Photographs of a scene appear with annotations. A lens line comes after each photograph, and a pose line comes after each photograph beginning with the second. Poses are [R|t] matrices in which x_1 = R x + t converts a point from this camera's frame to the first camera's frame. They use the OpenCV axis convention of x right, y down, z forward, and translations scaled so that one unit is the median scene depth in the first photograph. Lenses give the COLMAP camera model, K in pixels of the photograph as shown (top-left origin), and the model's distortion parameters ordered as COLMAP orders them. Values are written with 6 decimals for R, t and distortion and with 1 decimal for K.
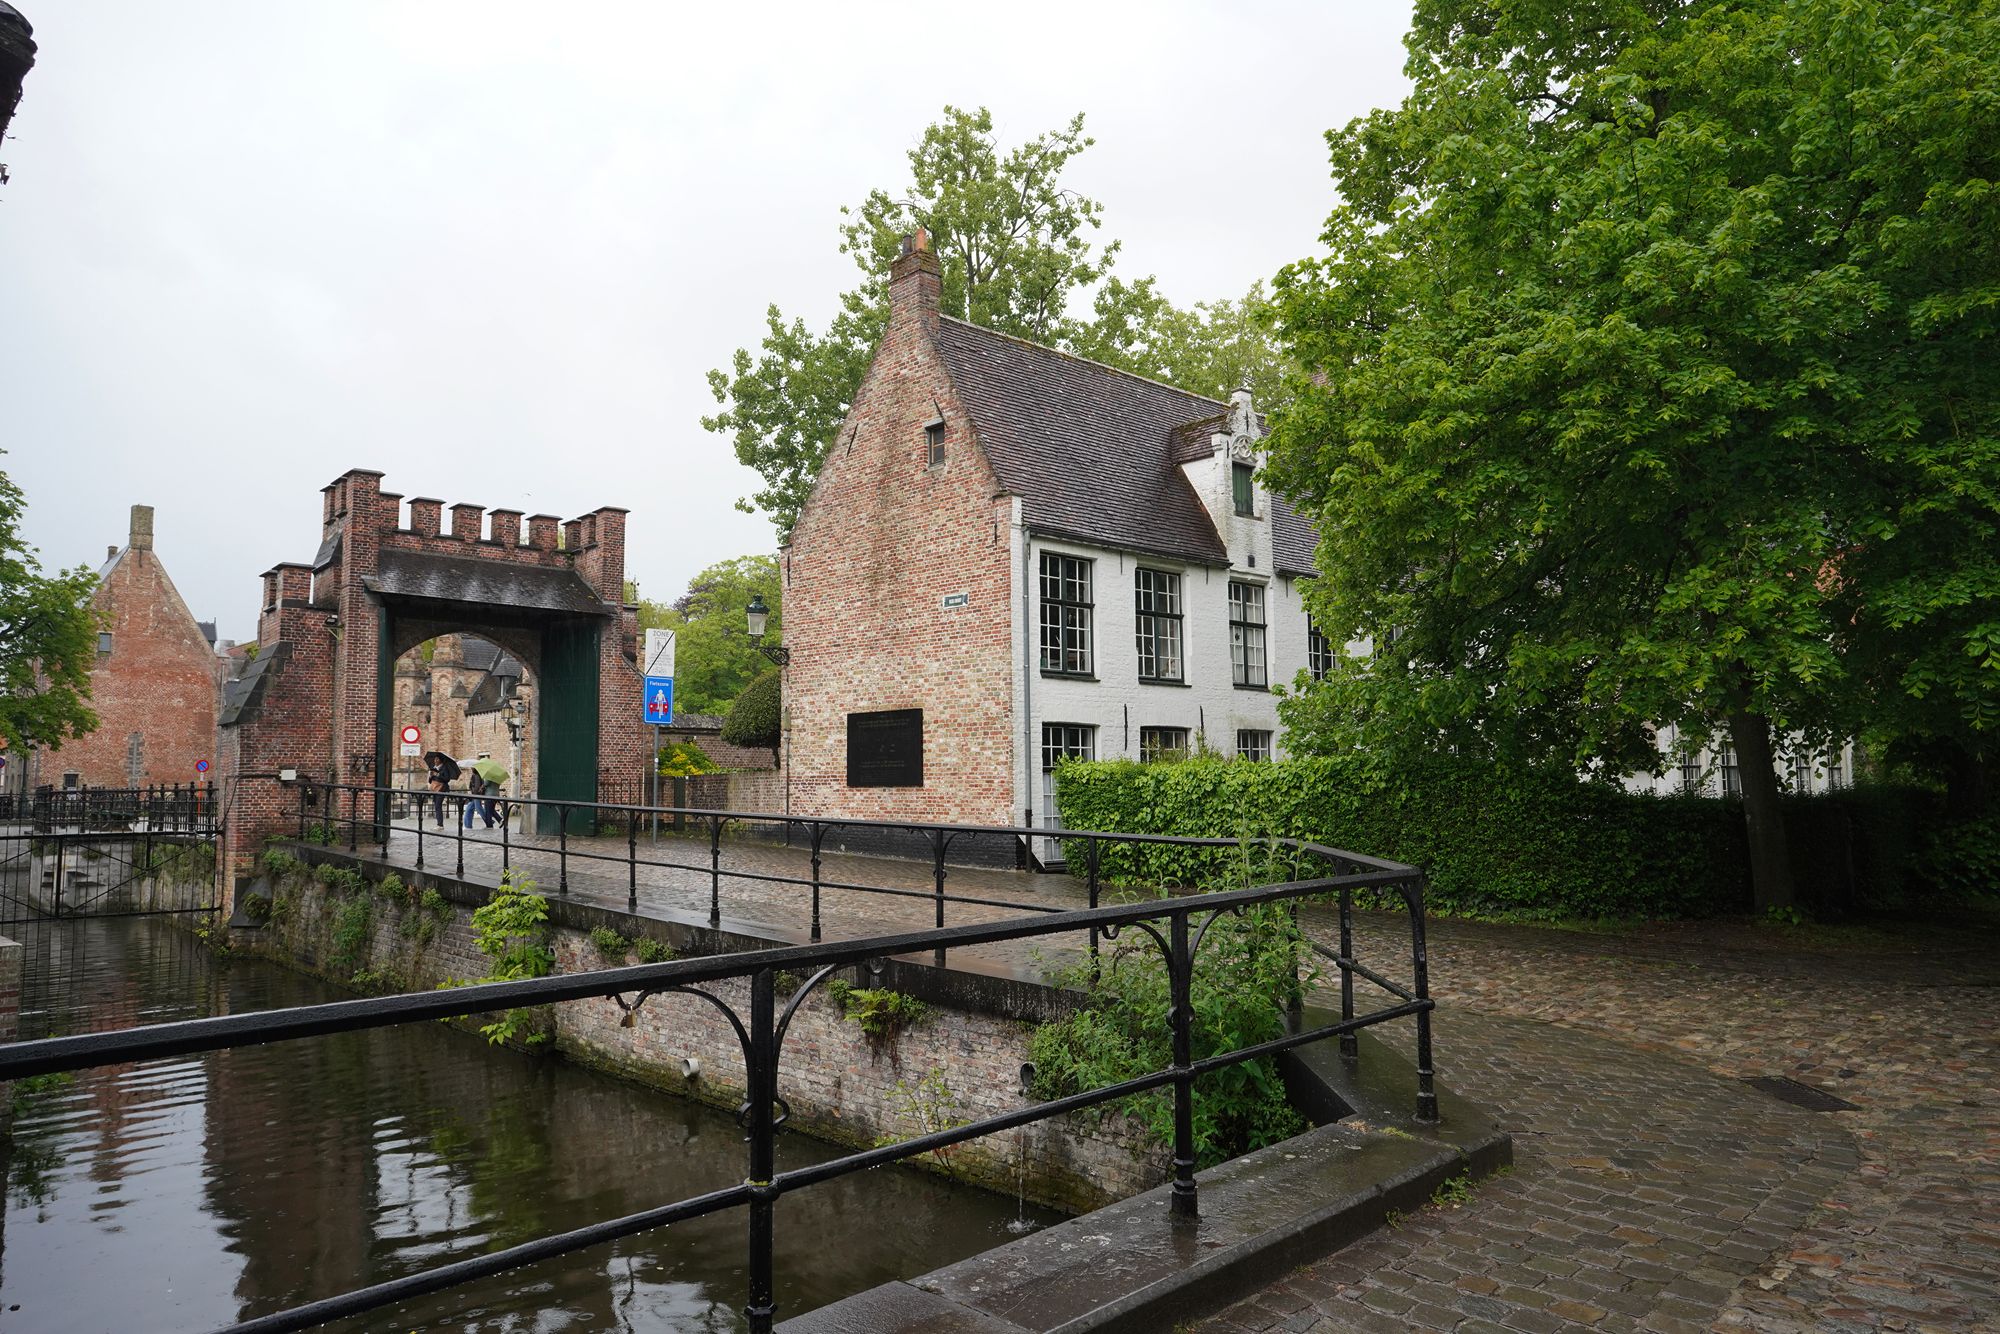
lens RADIAL K [[1310.9, 0, 995.8], [0, 1310.9, 667.7], [0, 0, 1]] dist [-0.027515, 0.028351]
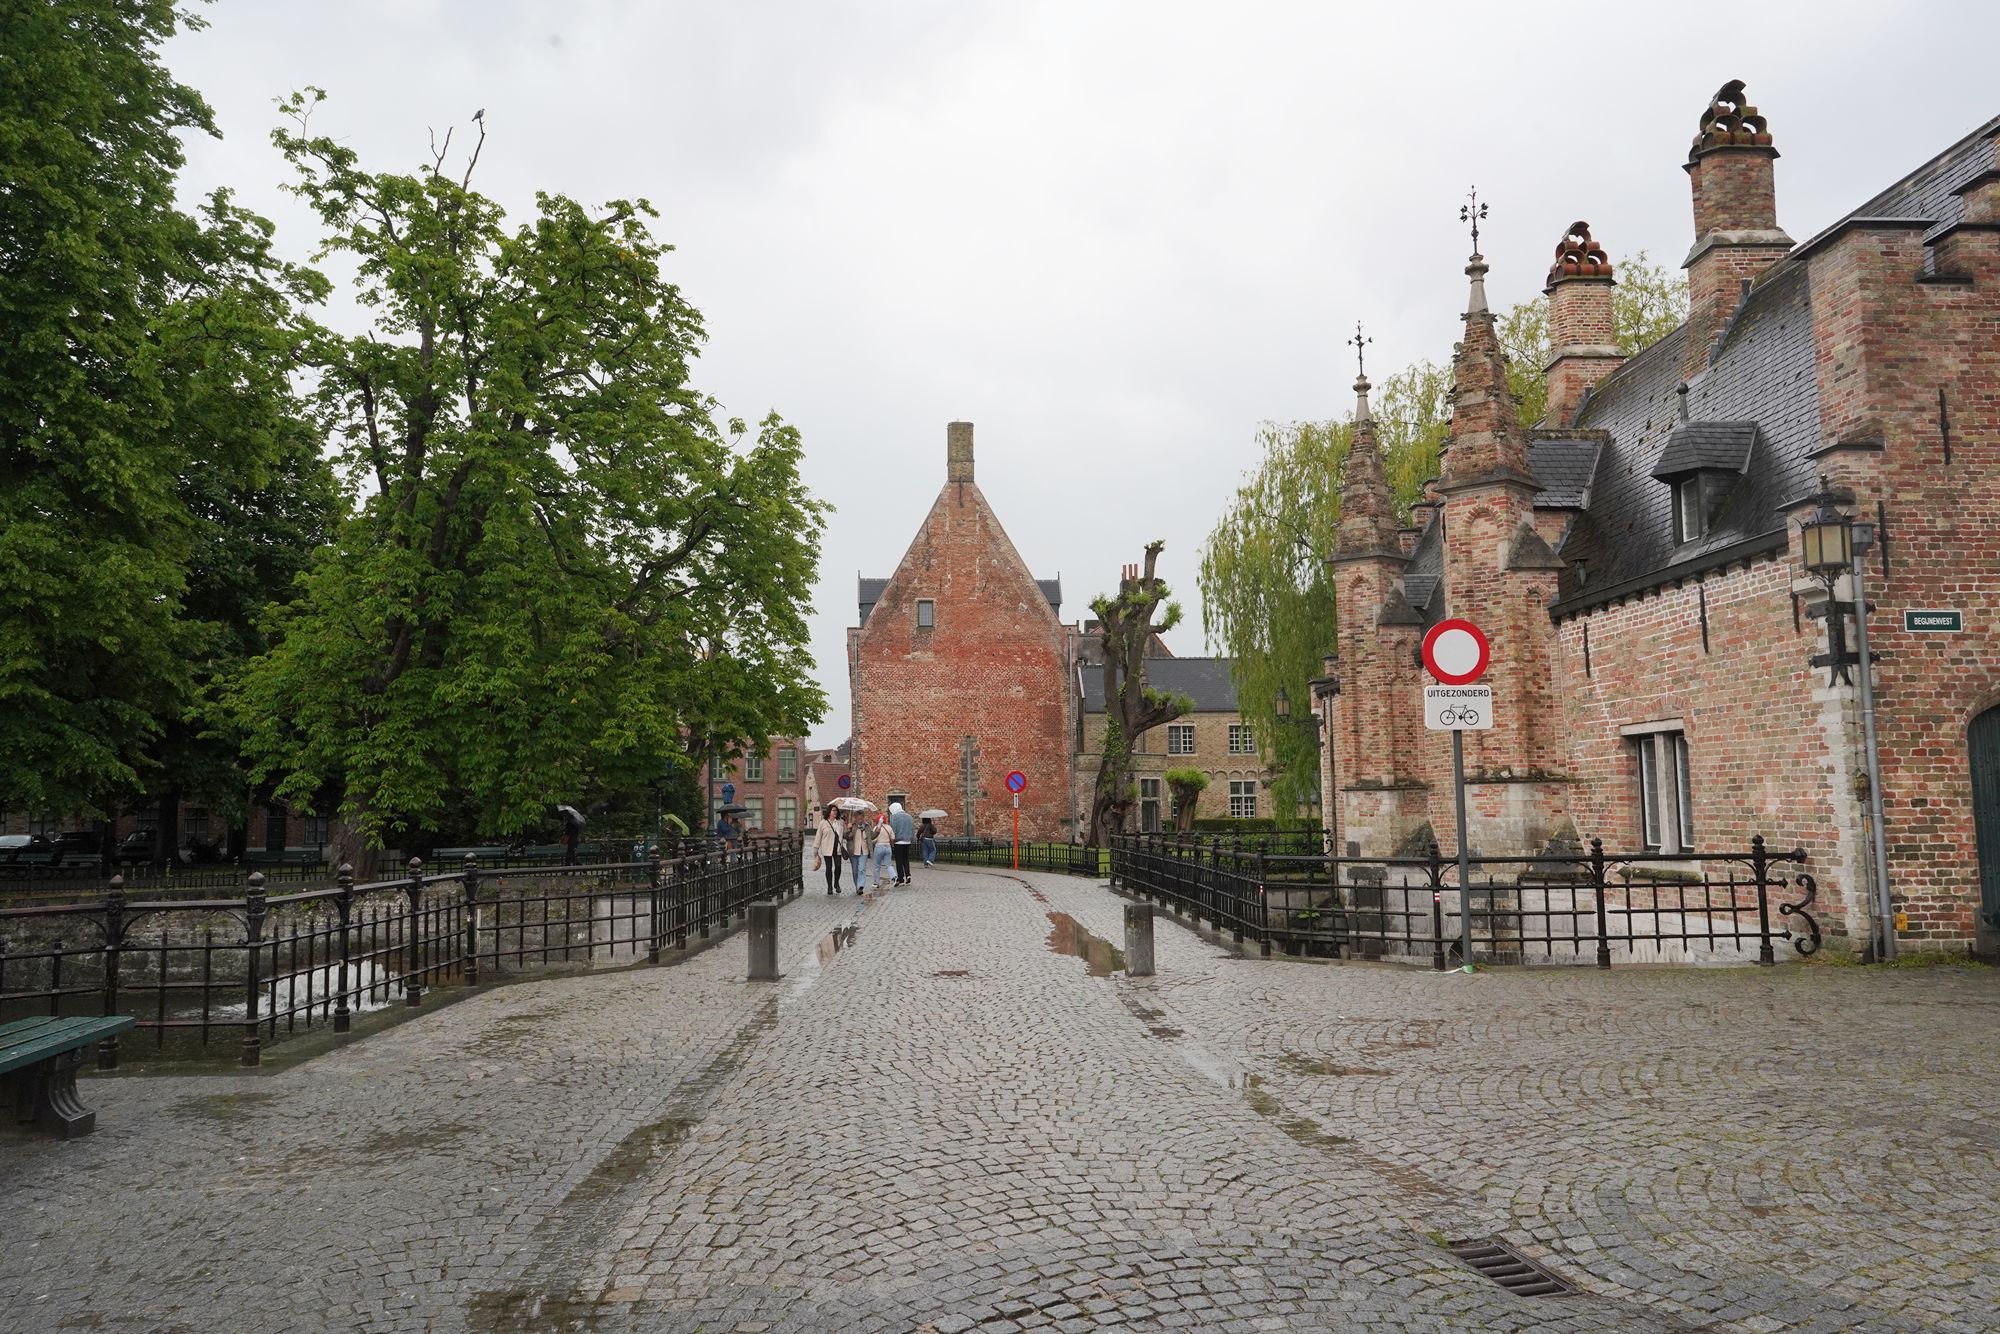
lens RADIAL K [[1310.9, 0, 995.8], [0, 1310.9, 667.7], [0, 0, 1]] dist [-0.027515, 0.028351]
pose [[0.798108, -0.066858, -0.598793, -0.657614], [0.061761, 0.997667, -0.029075, 0.102250], [0.599340, -0.013777, 0.800376, 1.319882]]
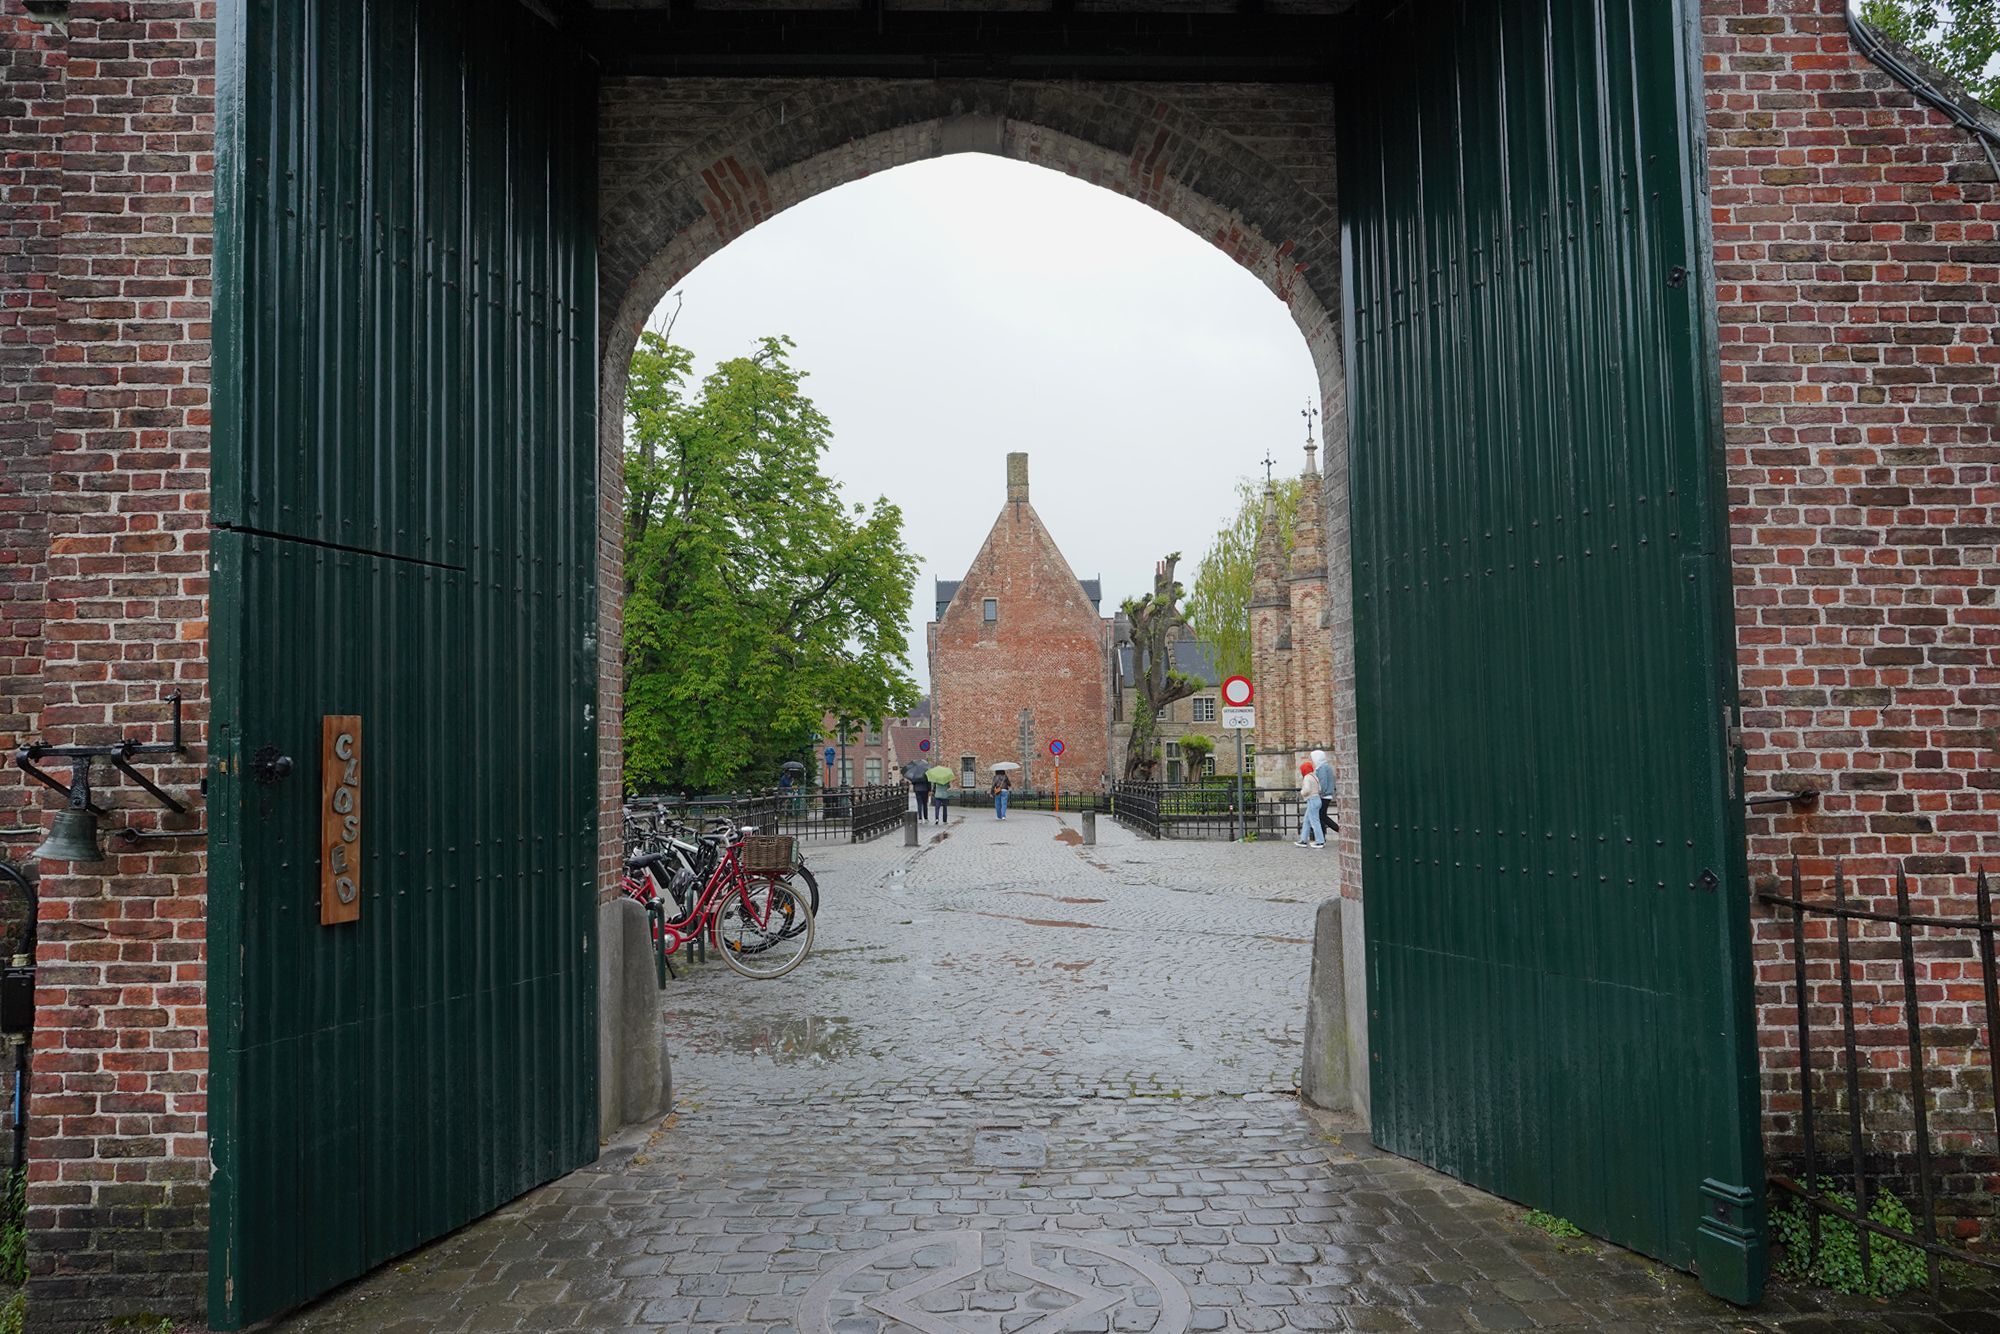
lens RADIAL K [[1331.1, 0, 1000.0], [0, 1331.1, 667.0], [0, 0, 1]] dist [0.002180, 0.002727]
pose [[0.767316, -0.053358, -0.639046, -0.291763], [0.068713, 0.997636, -0.000793, 0.062461], [0.637578, -0.043302, 0.769168, 0.898027]]
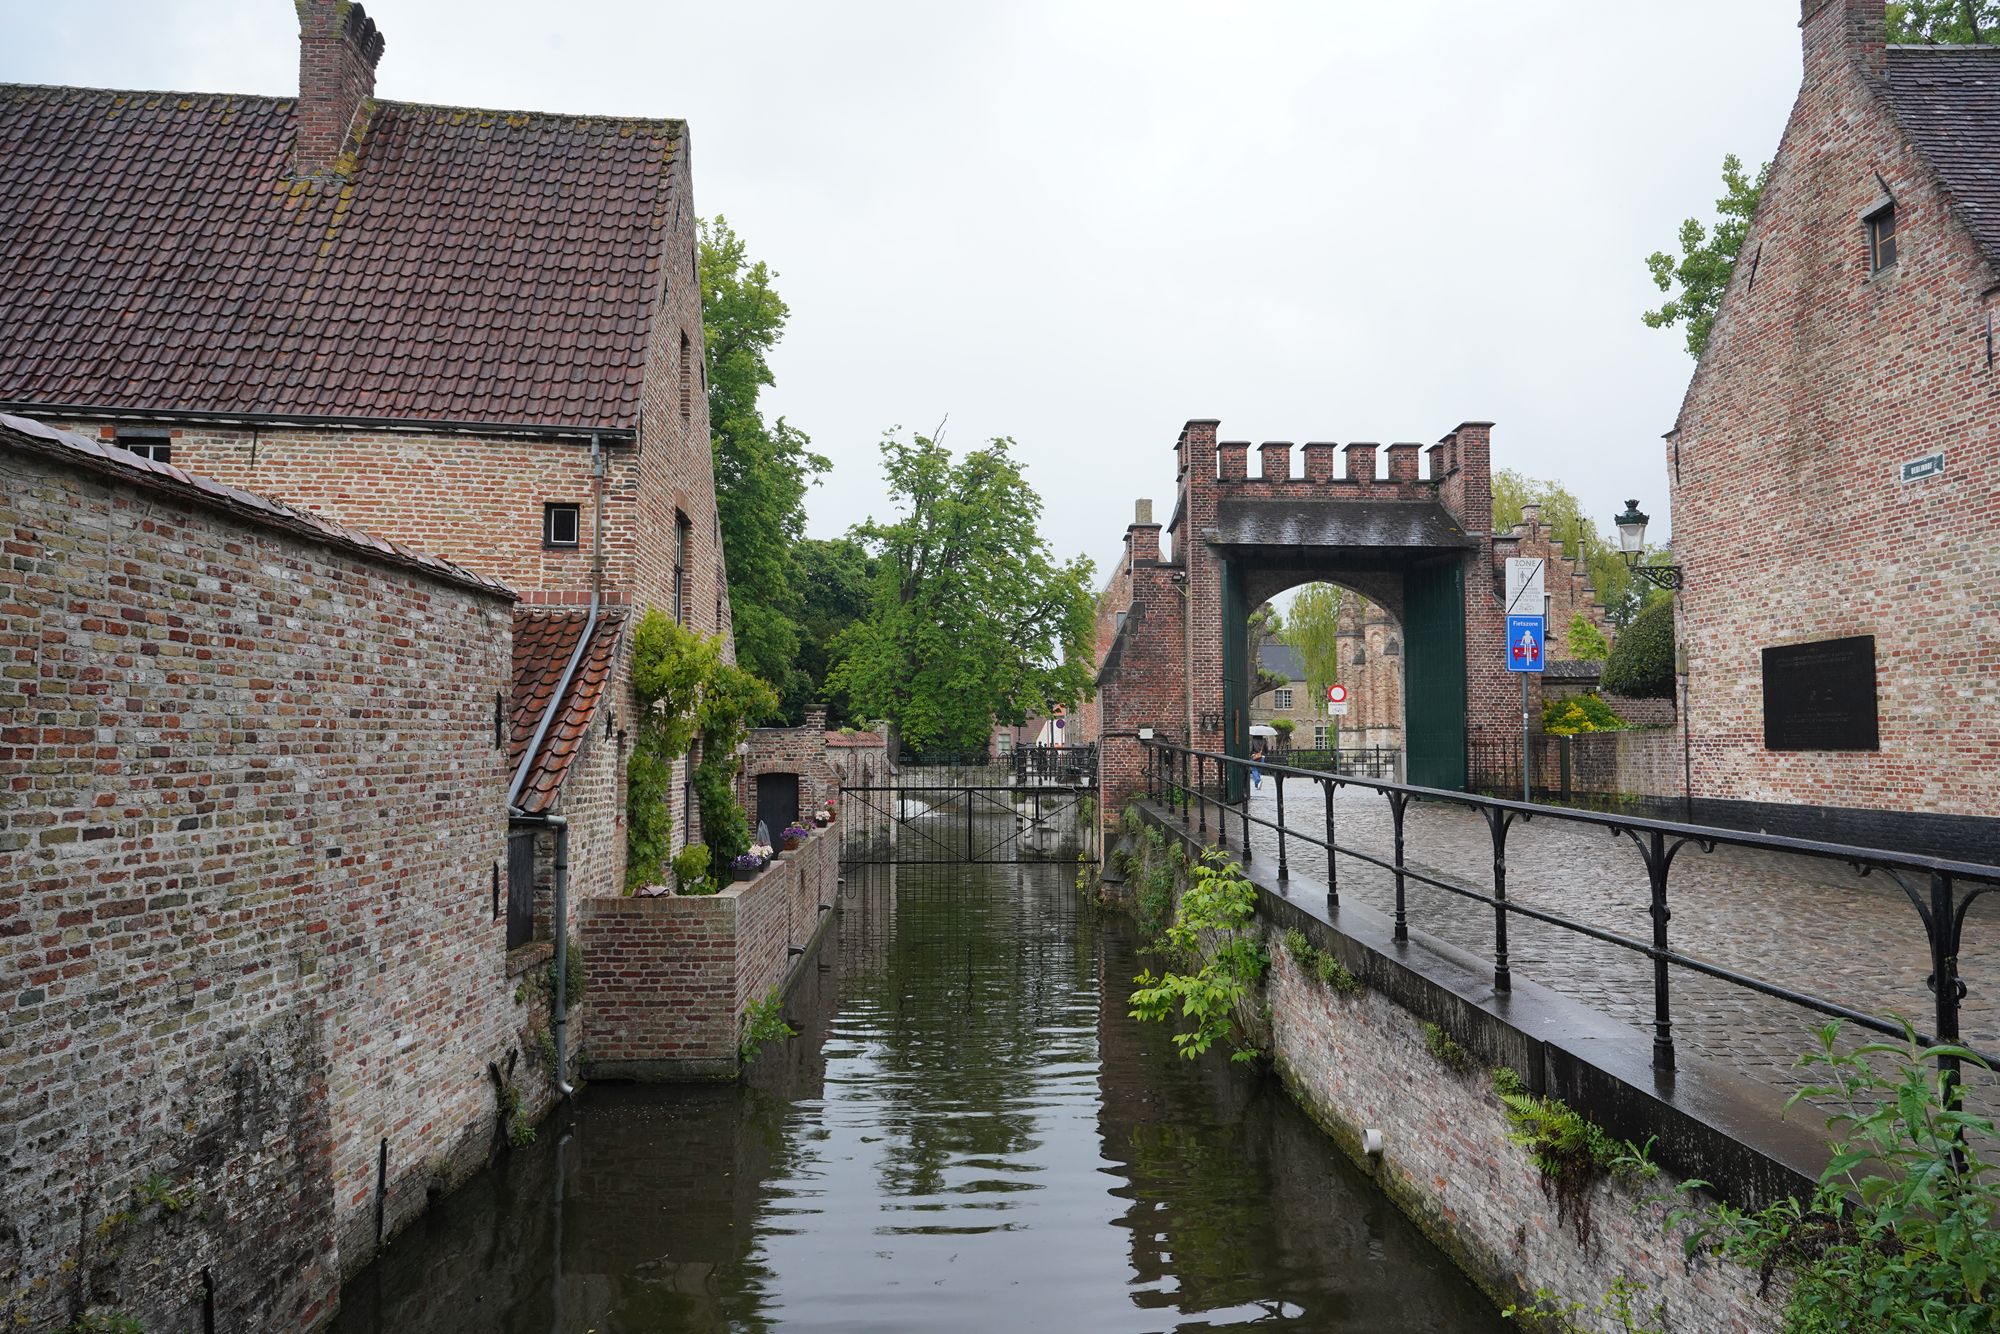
lens RADIAL K [[1310.9, 0, 995.8], [0, 1310.9, 667.7], [0, 0, 1]] dist [-0.027515, 0.028351]
pose [[0.740978, -0.033004, -0.670718, 0.047938], [0.053988, 0.998486, 0.010510, 0.013472], [0.669356, -0.043998, 0.741638, 0.163292]]
